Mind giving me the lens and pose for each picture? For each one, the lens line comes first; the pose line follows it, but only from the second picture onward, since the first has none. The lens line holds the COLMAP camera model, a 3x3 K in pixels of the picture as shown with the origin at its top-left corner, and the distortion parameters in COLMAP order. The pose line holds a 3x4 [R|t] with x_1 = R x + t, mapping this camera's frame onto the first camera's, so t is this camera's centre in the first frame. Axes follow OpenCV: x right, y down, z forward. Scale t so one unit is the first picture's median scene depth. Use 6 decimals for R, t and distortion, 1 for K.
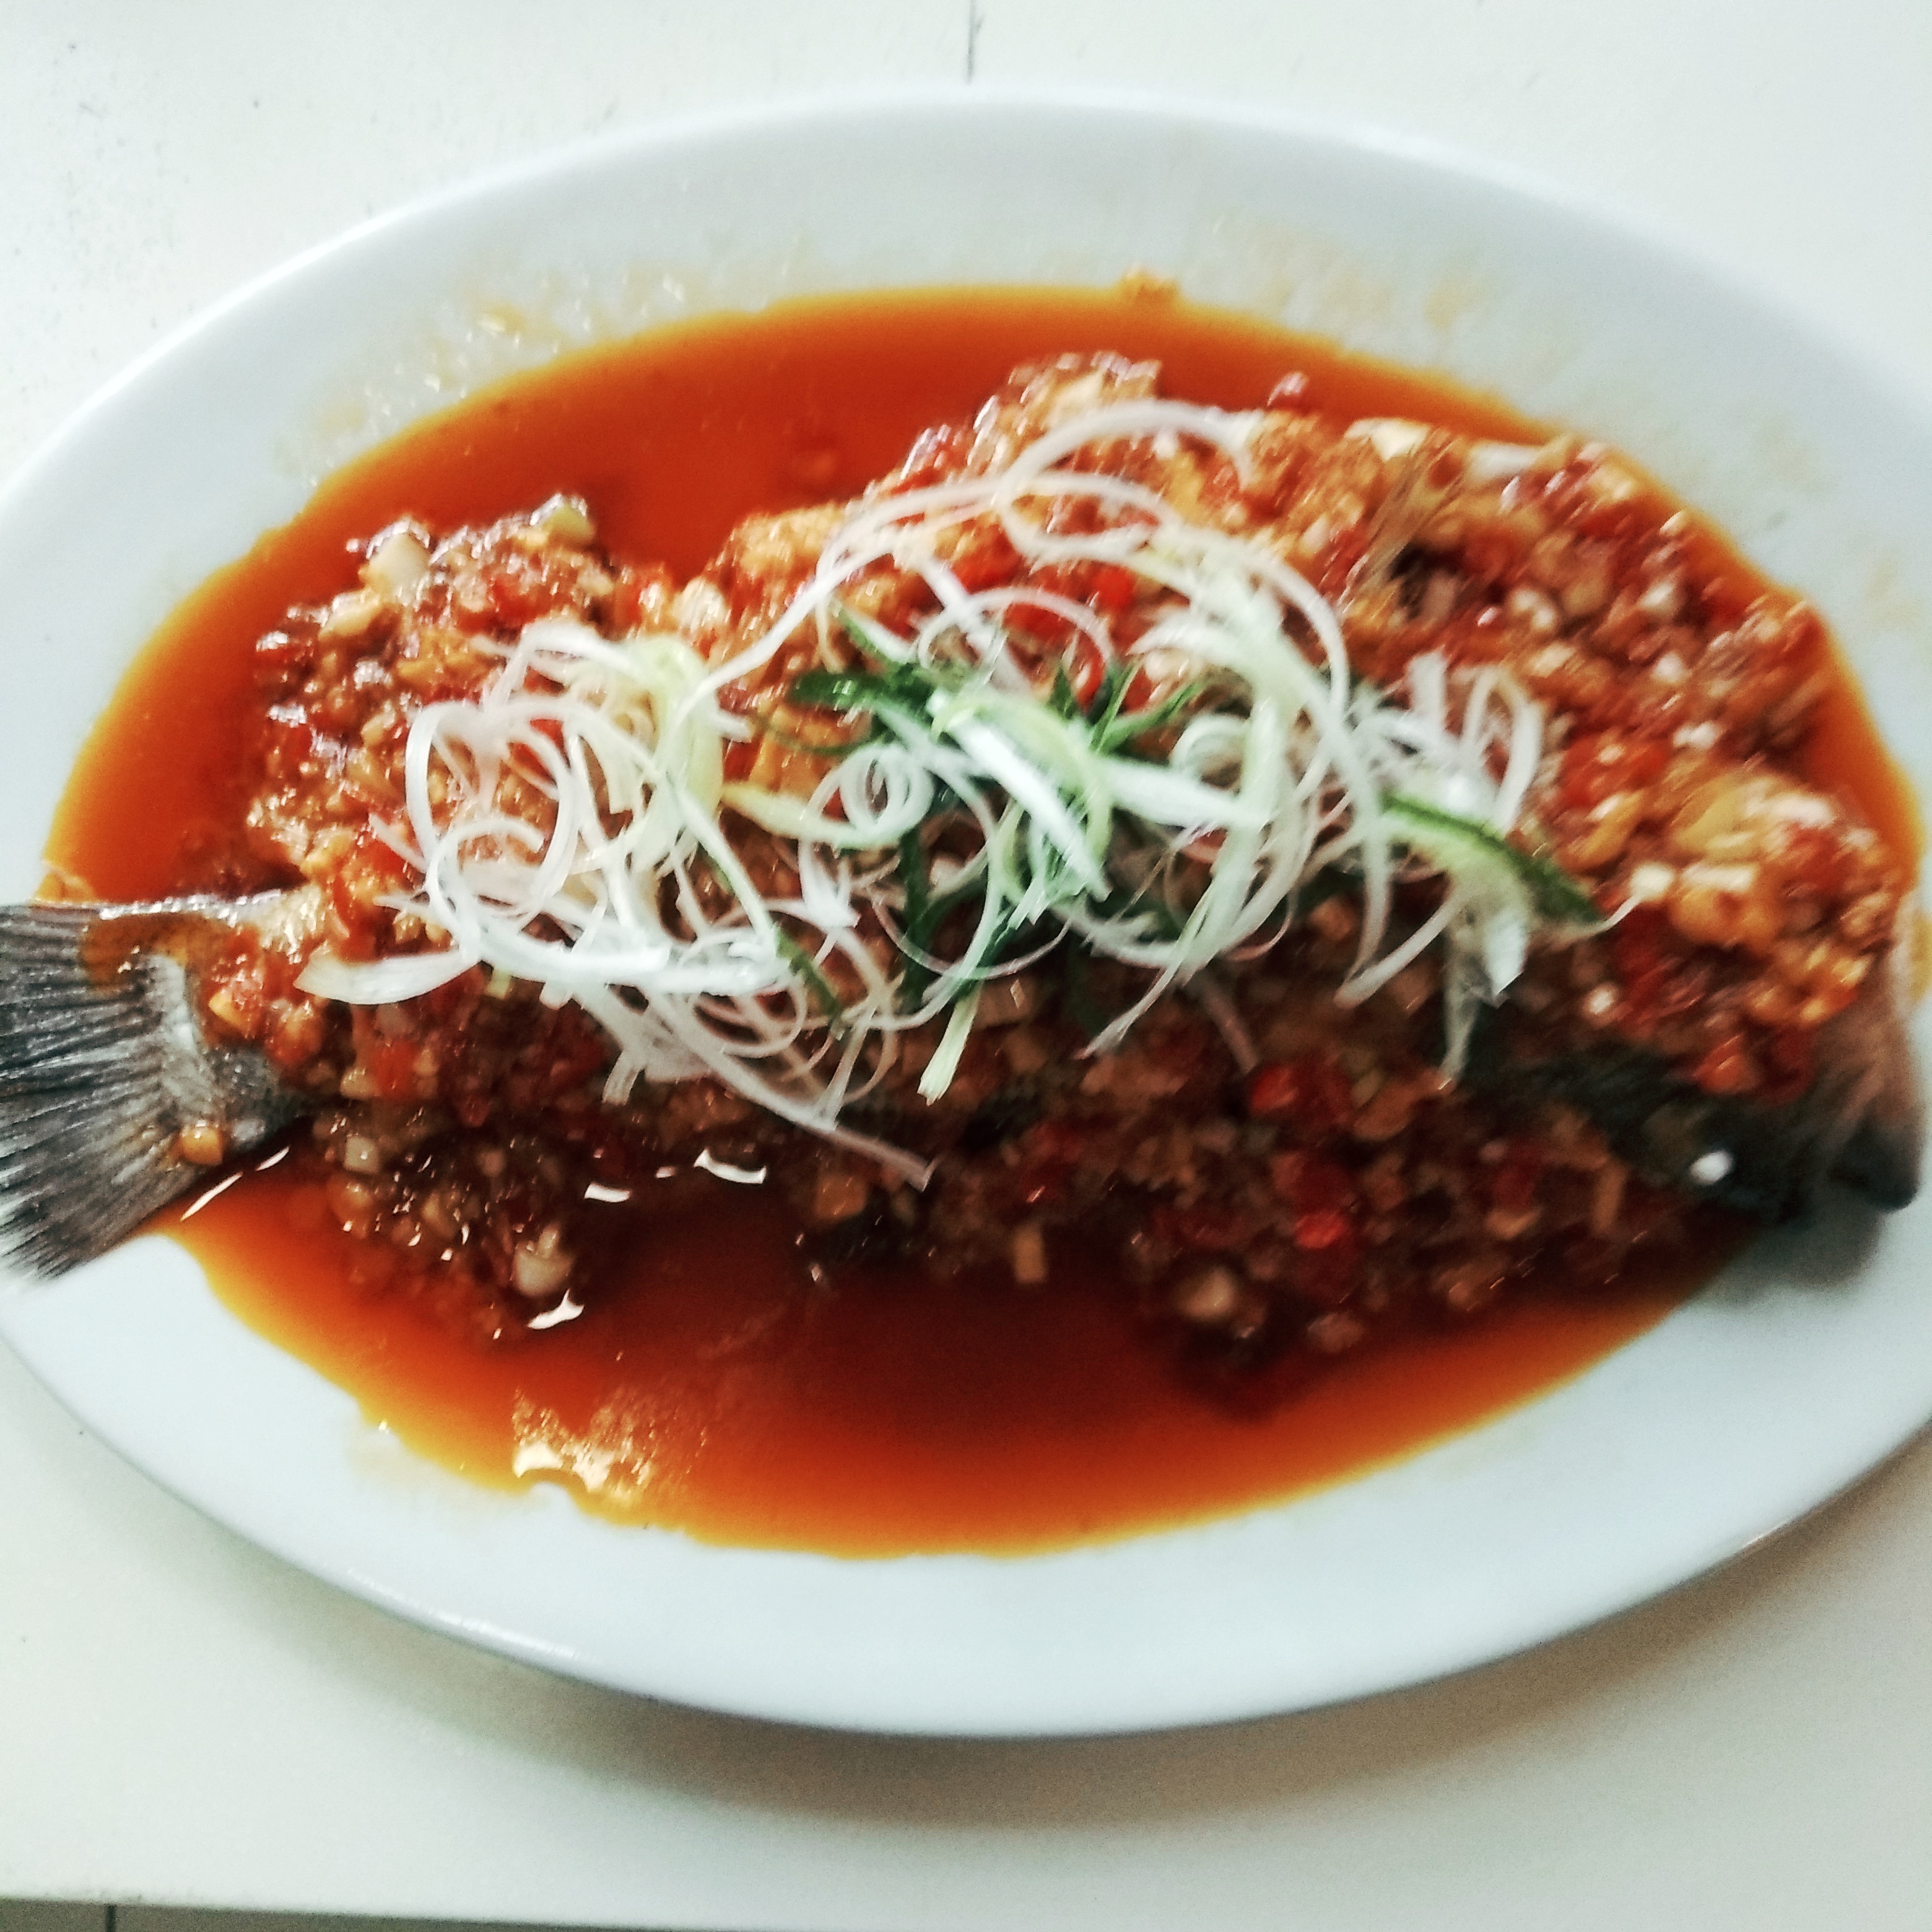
lens RADIAL K [[1754.3, 0, 963.9], [0, 1754.3, 1097.6], [0, 0, 1]] dist [0.106219, -0.202427]
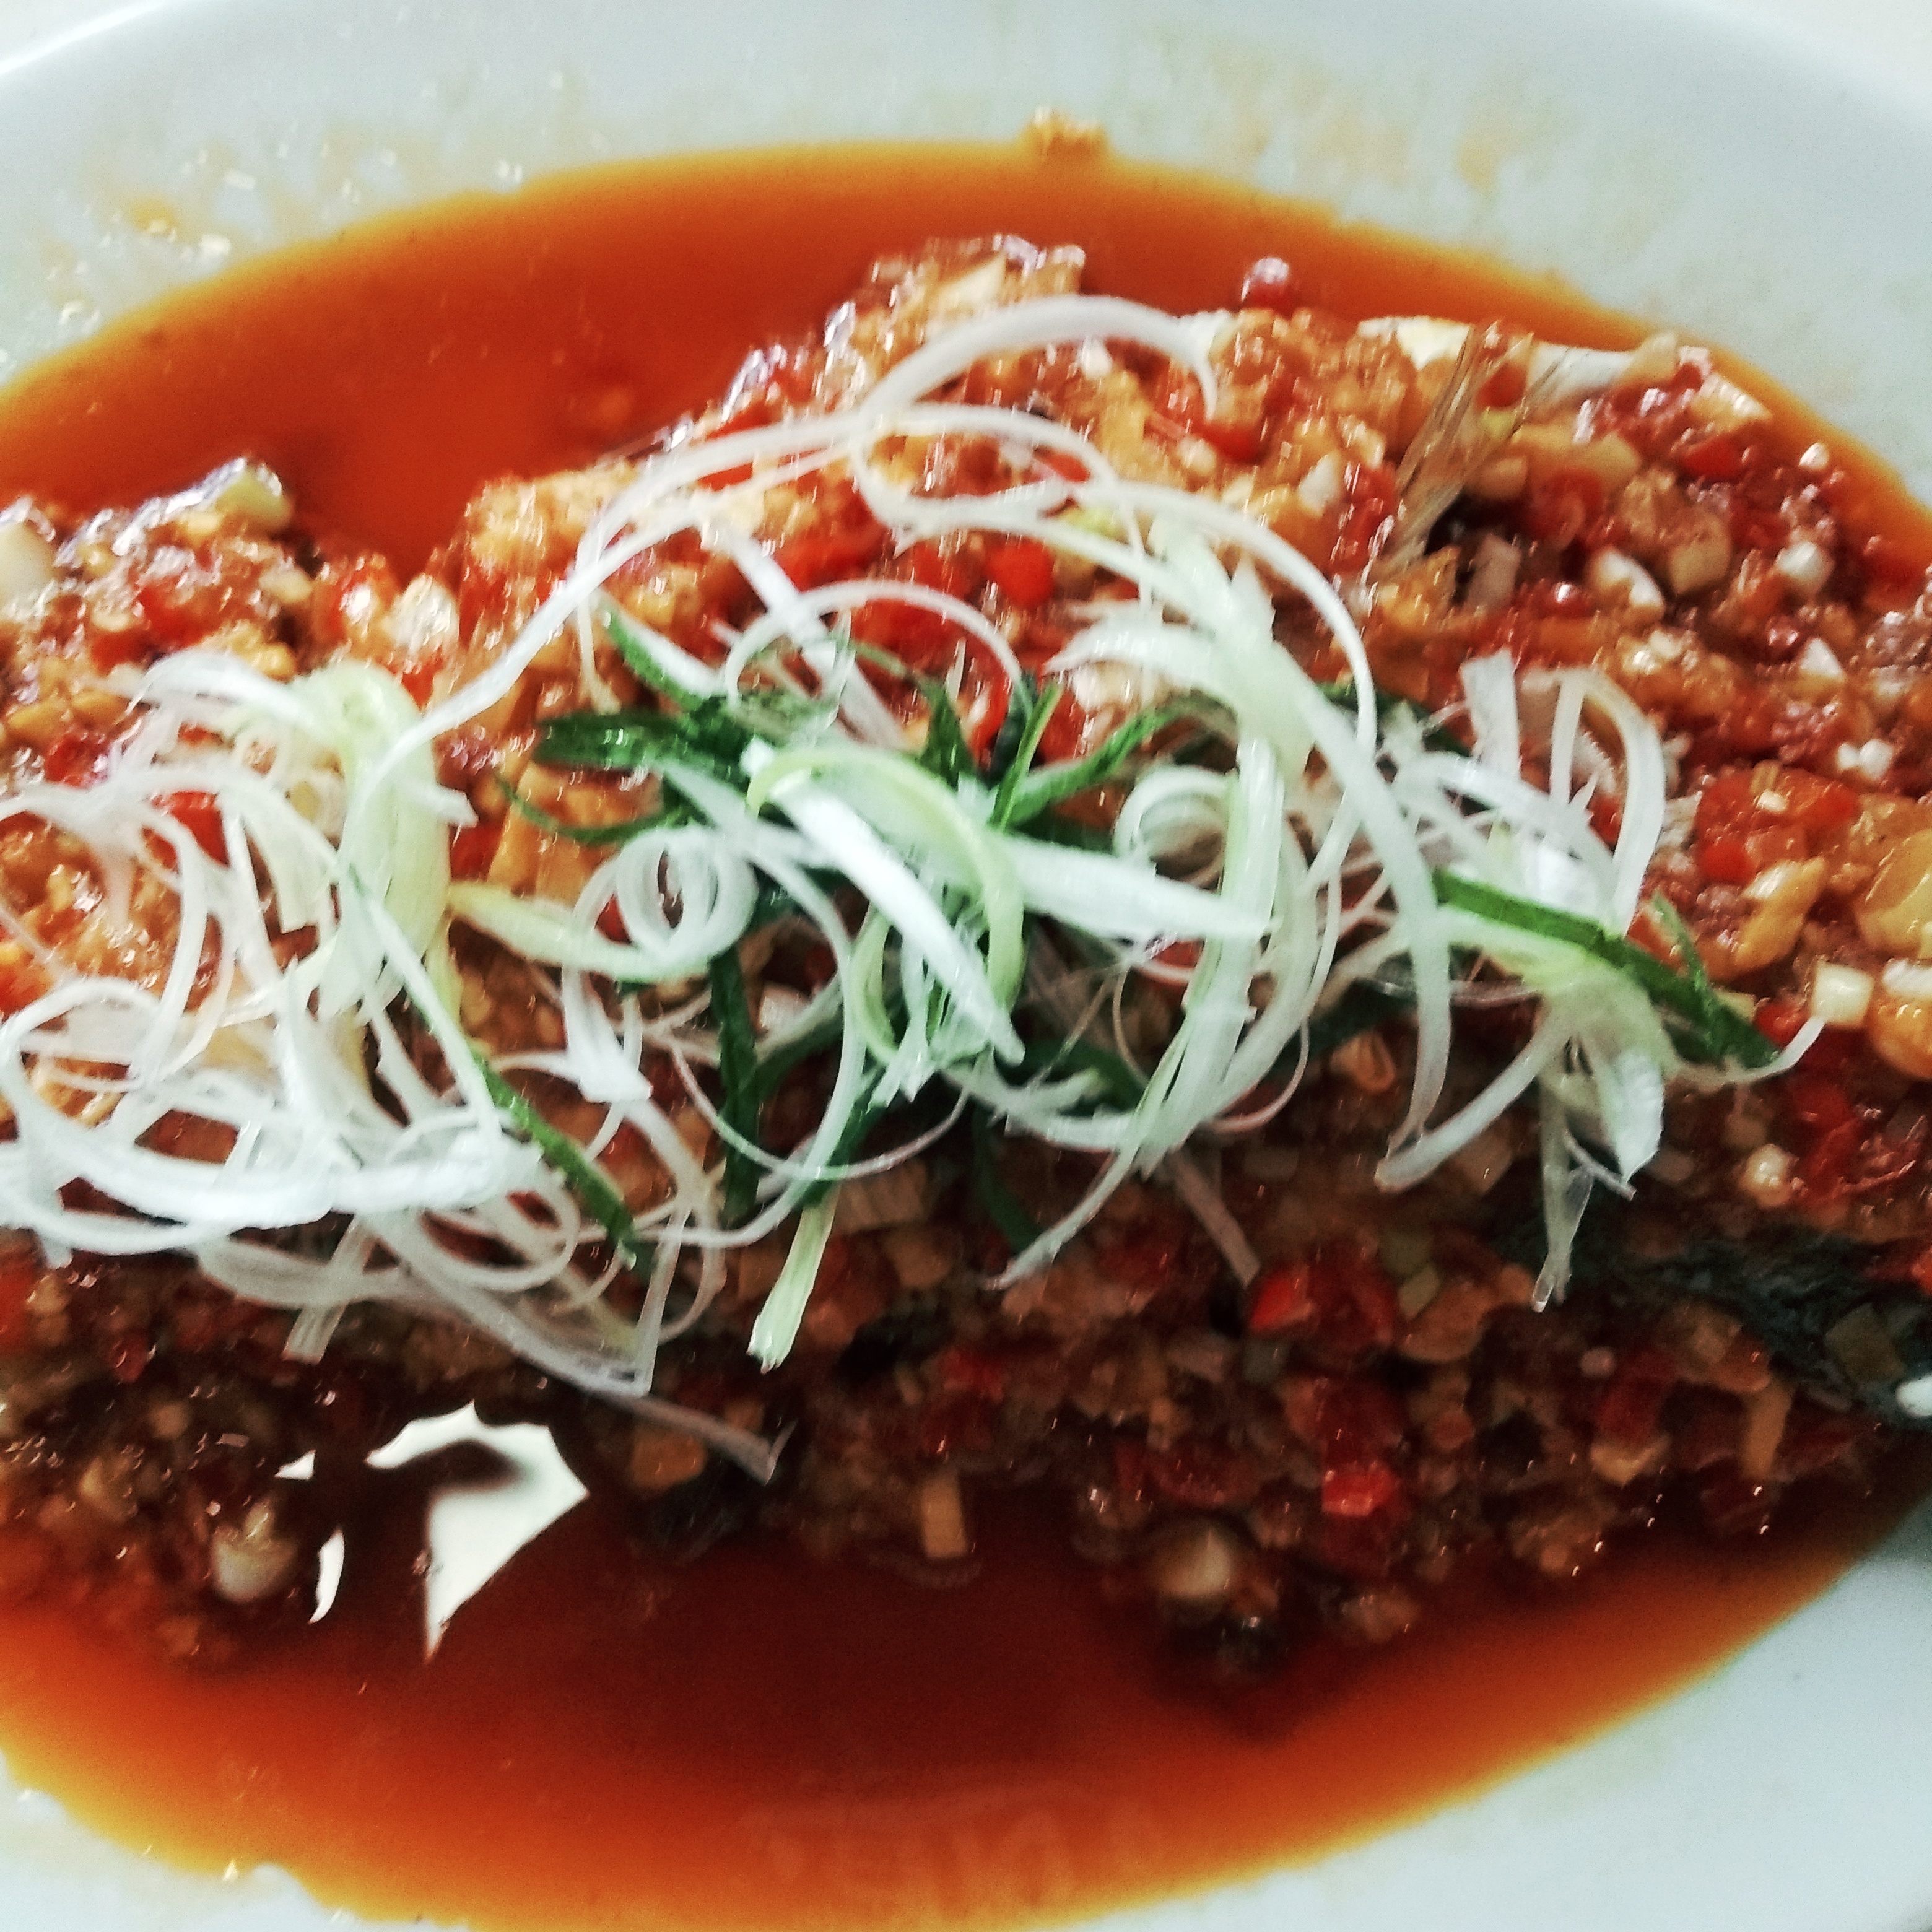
lens RADIAL K [[1754.3, 0, 963.9], [0, 1754.3, 1097.6], [0, 0, 1]] dist [0.106219, -0.202427]
pose [[0.999292, -0.035355, 0.012857, 0.046154], [0.035090, 0.999178, 0.020280, -0.101634], [-0.013564, -0.019815, 0.999712, 0.319235]]
